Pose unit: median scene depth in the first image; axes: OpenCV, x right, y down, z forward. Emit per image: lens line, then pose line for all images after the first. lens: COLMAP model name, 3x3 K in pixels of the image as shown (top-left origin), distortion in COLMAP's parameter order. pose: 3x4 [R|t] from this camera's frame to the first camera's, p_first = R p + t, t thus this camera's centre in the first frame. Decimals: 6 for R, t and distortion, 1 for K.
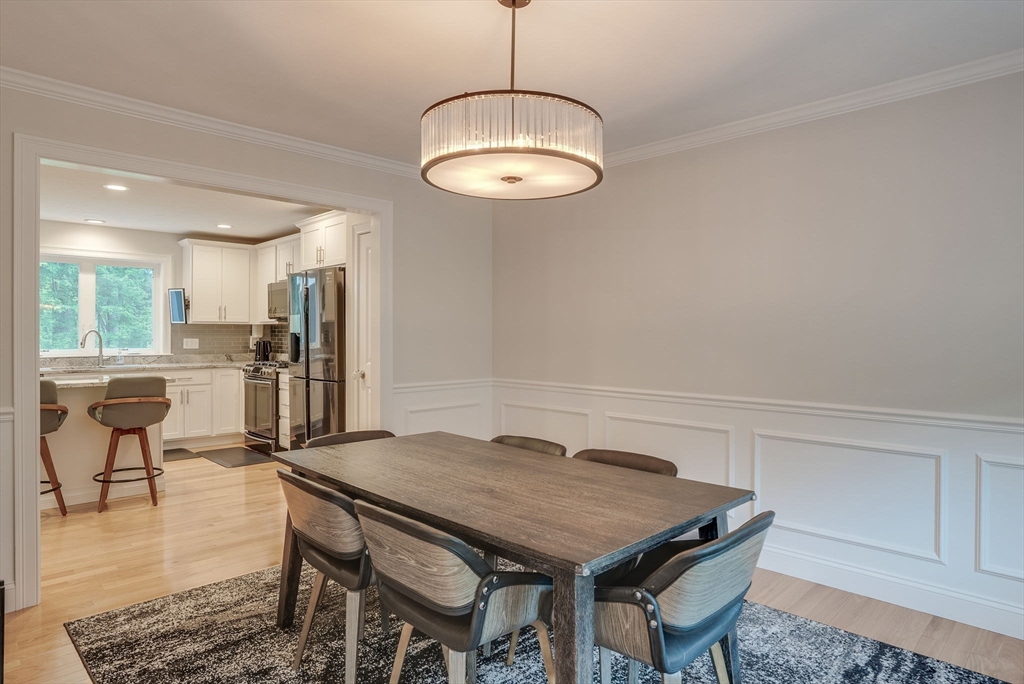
lens RADIAL K [[595.2, 0, 512.0], [0, 595.2, 342.0], [0, 0, 1]] dist [-0.036878, 0.000644]
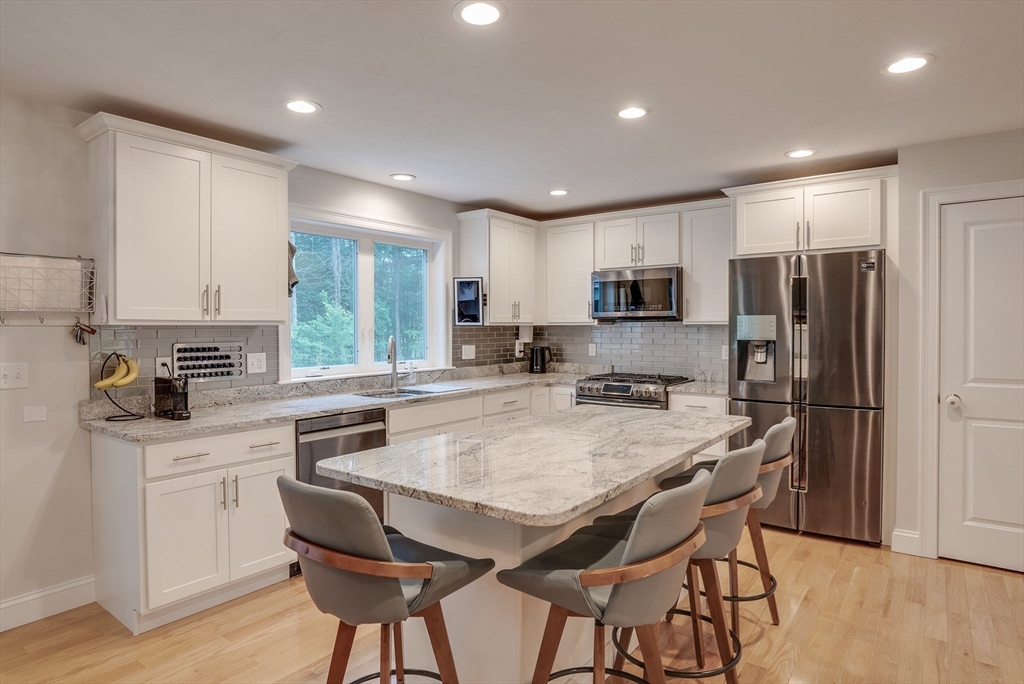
lens RADIAL K [[595.2, 0, 512.0], [0, 595.2, 342.0], [0, 0, 1]] dist [-0.036878, 0.000644]
pose [[0.989808, -0.010491, 0.142024, -0.616260], [0.008797, 0.999883, 0.012553, -0.019724], [-0.142139, -0.011175, 0.989784, 0.261026]]
